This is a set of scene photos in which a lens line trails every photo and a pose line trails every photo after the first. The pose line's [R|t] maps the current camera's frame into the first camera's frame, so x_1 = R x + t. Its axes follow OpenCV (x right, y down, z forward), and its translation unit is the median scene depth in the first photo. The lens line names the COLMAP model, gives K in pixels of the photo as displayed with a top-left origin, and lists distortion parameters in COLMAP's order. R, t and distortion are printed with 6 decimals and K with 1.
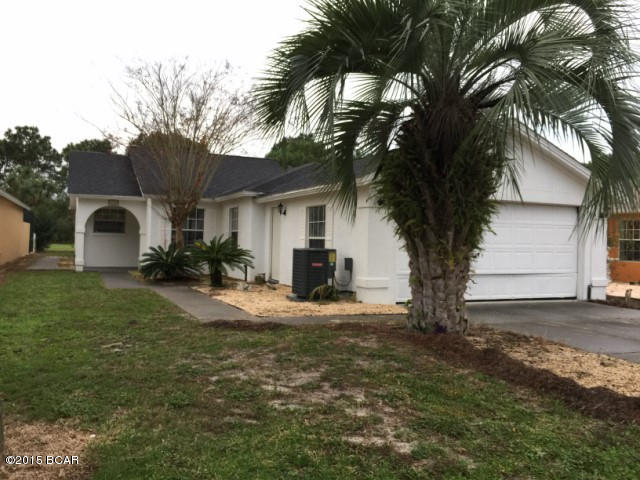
lens RADIAL K [[552.7, 0, 323.7], [0, 552.7, 237.0], [0, 0, 1]] dist [0.046676, -0.060511]
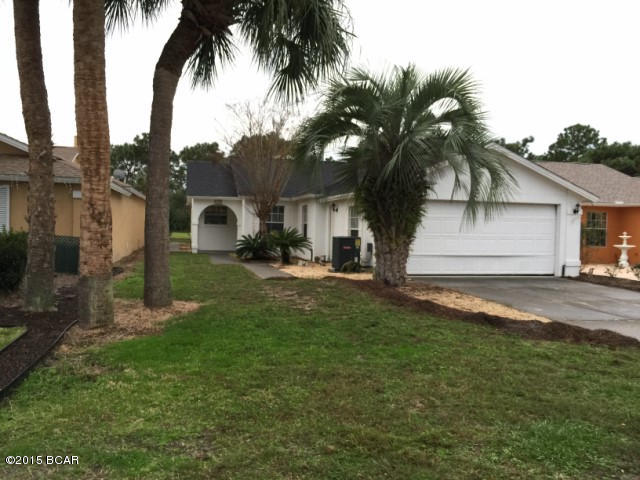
lens RADIAL K [[552.7, 0, 321.2], [0, 552.7, 242.5], [0, 0, 1]] dist [0.046676, -0.060511]
pose [[0.982420, 0.003685, -0.186649, 0.134391], [0.002208, 0.999506, 0.031358, -0.006592], [0.186673, -0.031219, 0.981926, -0.310644]]
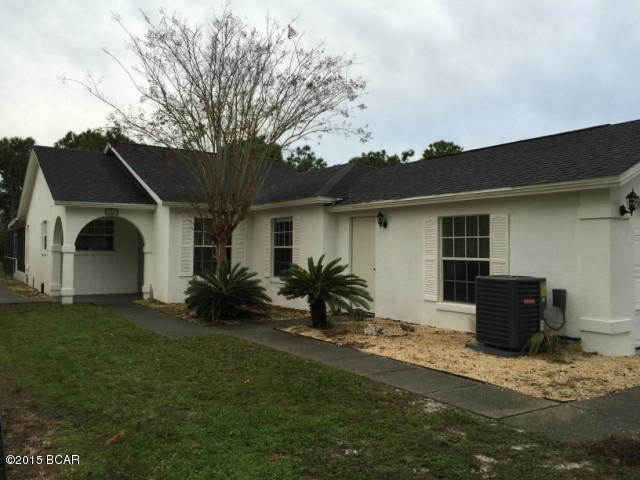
lens RADIAL K [[552.7, 0, 315.3], [0, 552.7, 233.9], [0, 0, 1]] dist [0.046676, -0.060511]
pose [[0.988161, -0.011169, 0.153013, -0.264719], [0.013859, 0.999767, -0.016524, -0.018420], [-0.152793, 0.018449, 0.988086, 0.241568]]
